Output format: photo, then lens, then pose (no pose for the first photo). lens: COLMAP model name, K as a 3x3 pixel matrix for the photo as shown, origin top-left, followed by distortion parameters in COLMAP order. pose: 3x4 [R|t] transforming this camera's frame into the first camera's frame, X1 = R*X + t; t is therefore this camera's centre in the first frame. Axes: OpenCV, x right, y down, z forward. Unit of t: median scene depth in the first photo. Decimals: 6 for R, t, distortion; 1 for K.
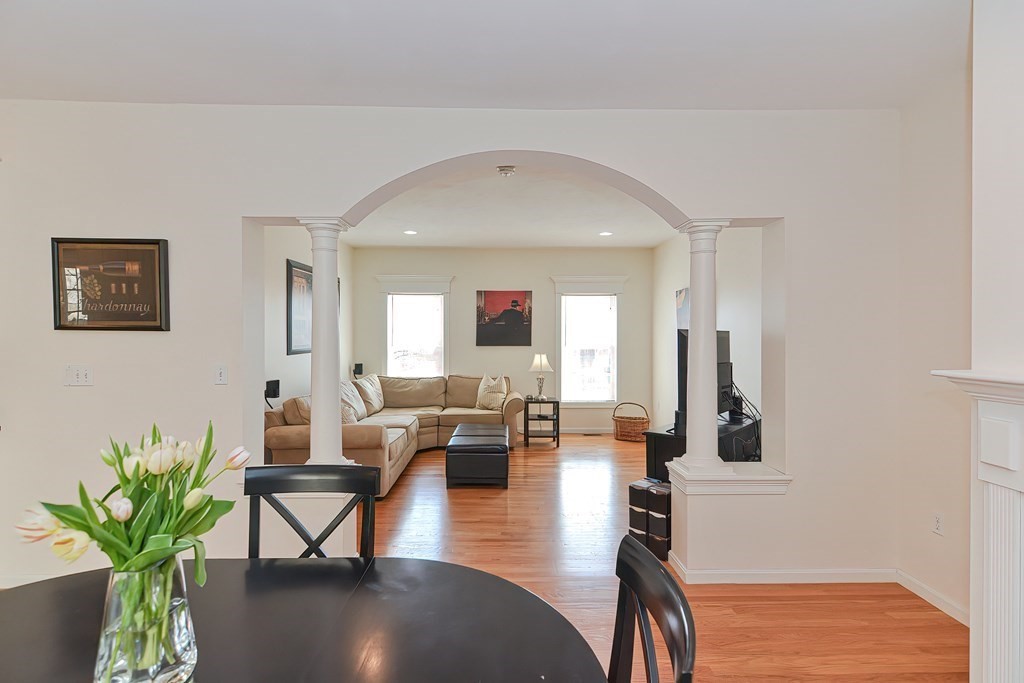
lens RADIAL K [[489.9, 0, 512.0], [0, 489.9, 341.5], [0, 0, 1]] dist [0.000826, -0.000108]
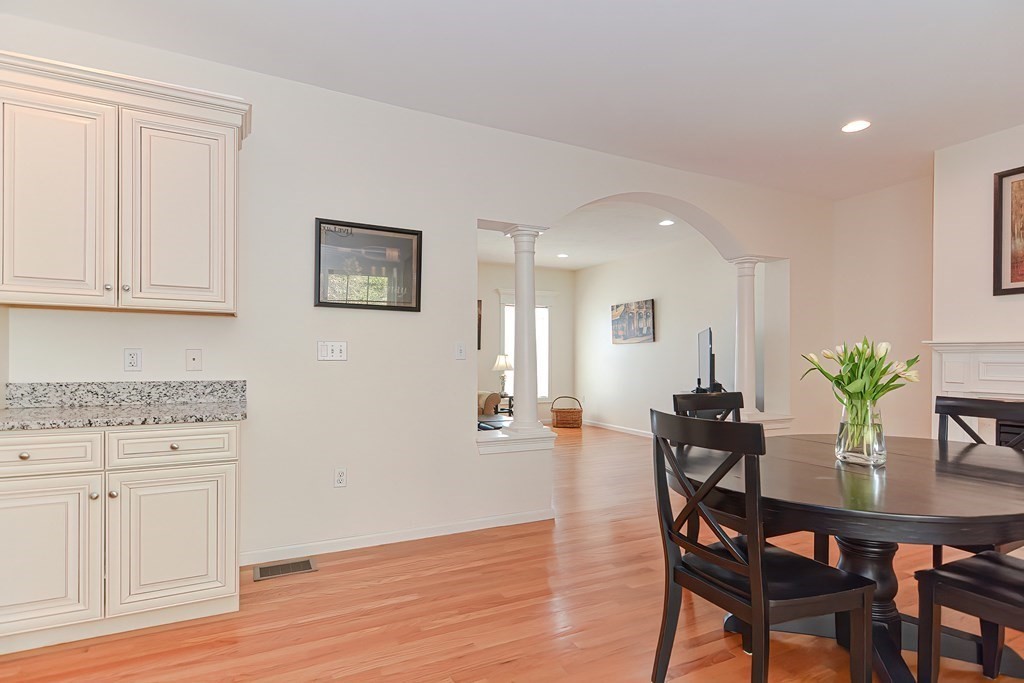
lens RADIAL K [[496.5, 0, 487.2], [0, 496.5, 360.7], [0, 0, 1]] dist [0.000653, -0.000876]
pose [[0.917015, 0.003029, 0.398841, -1.014057], [-0.002577, 0.999995, -0.001668, 0.091932], [-0.398844, 0.000502, 0.917018, -0.111181]]
